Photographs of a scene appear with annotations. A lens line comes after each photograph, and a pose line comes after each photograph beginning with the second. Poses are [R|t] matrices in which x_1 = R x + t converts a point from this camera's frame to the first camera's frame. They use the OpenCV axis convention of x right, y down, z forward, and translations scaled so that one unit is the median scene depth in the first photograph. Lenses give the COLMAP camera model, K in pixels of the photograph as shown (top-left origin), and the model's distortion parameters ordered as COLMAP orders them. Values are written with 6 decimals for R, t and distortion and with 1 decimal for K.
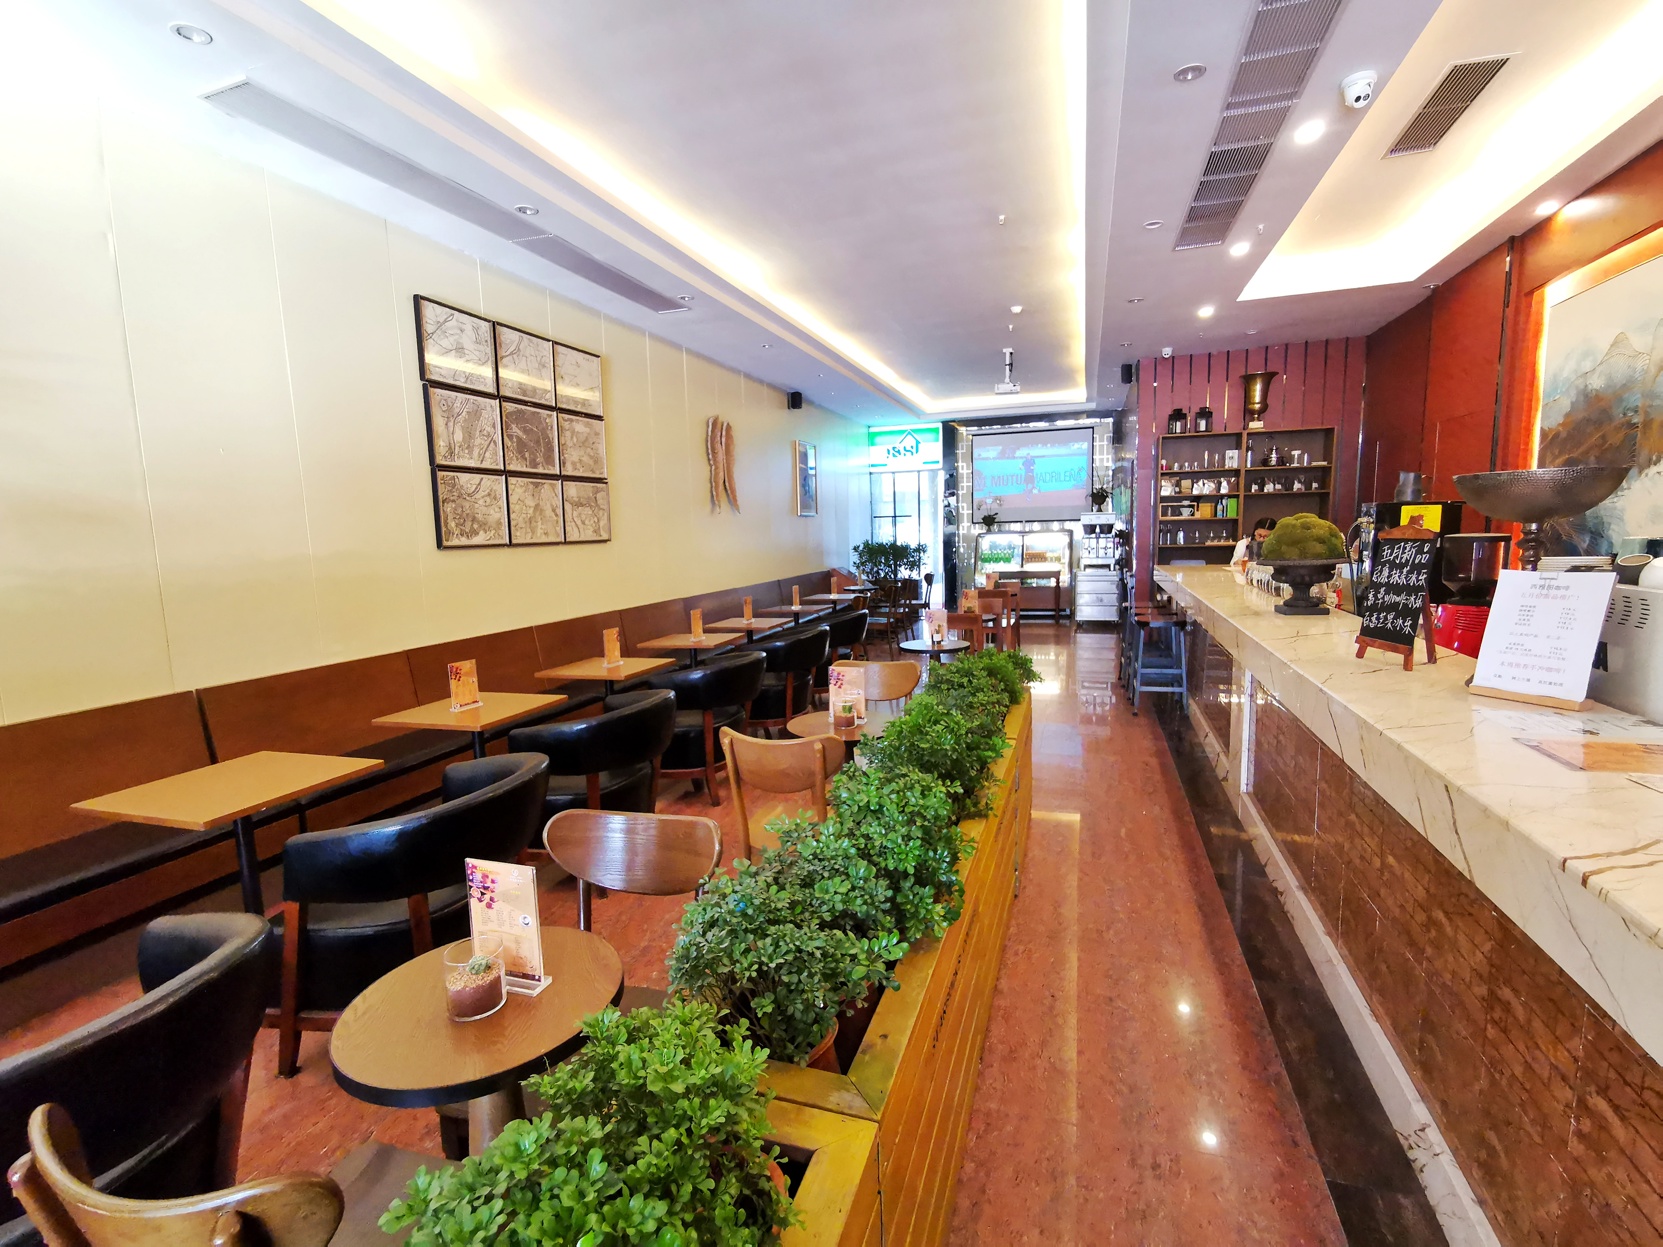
lens RADIAL K [[764.1, 0, 835.4], [0, 764.1, 627.0], [0, 0, 1]] dist [0.025499, -0.012218]
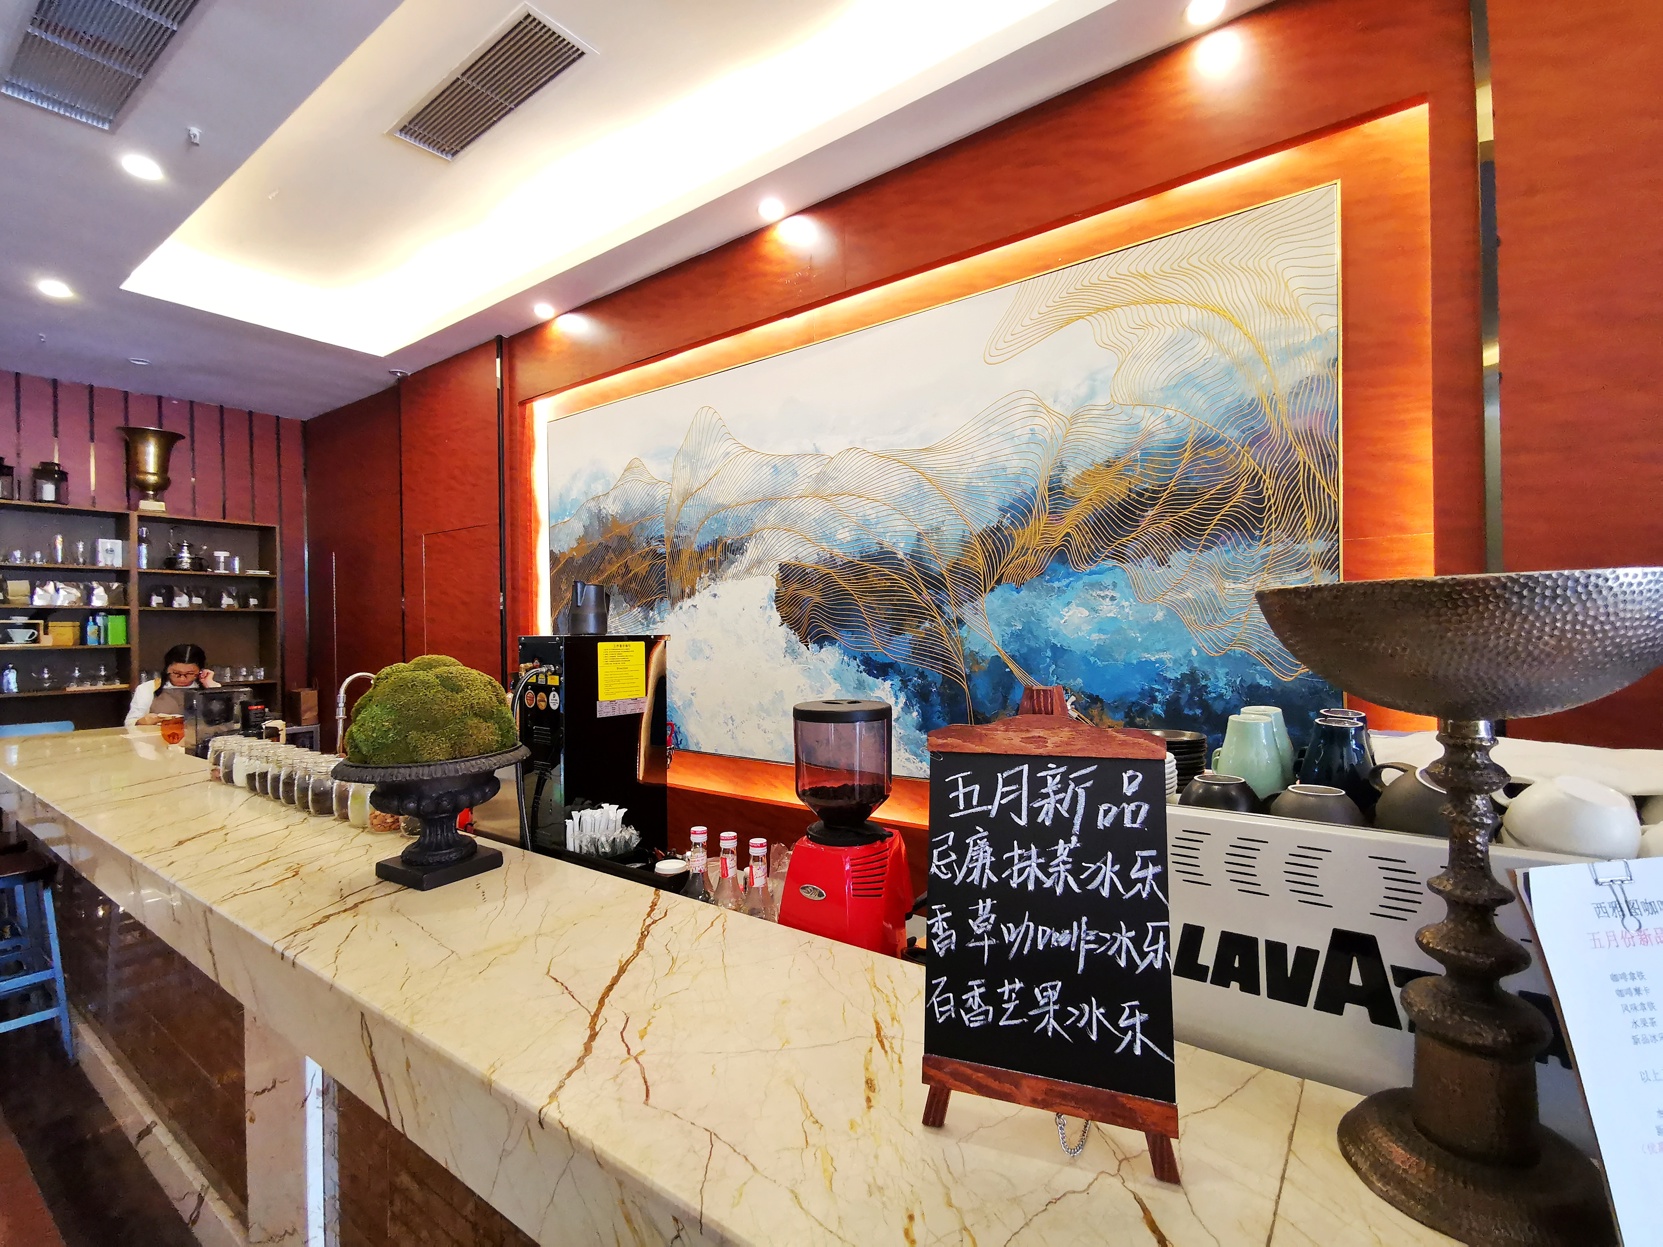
lens RADIAL K [[764.1, 0, 835.4], [0, 764.1, 627.0], [0, 0, 1]] dist [0.025499, -0.012218]
pose [[0.311363, 0.018482, 0.950111, 0.146271], [0.129597, 0.989644, -0.061721, -0.062435], [-0.941413, 0.142349, 0.305744, 0.374266]]
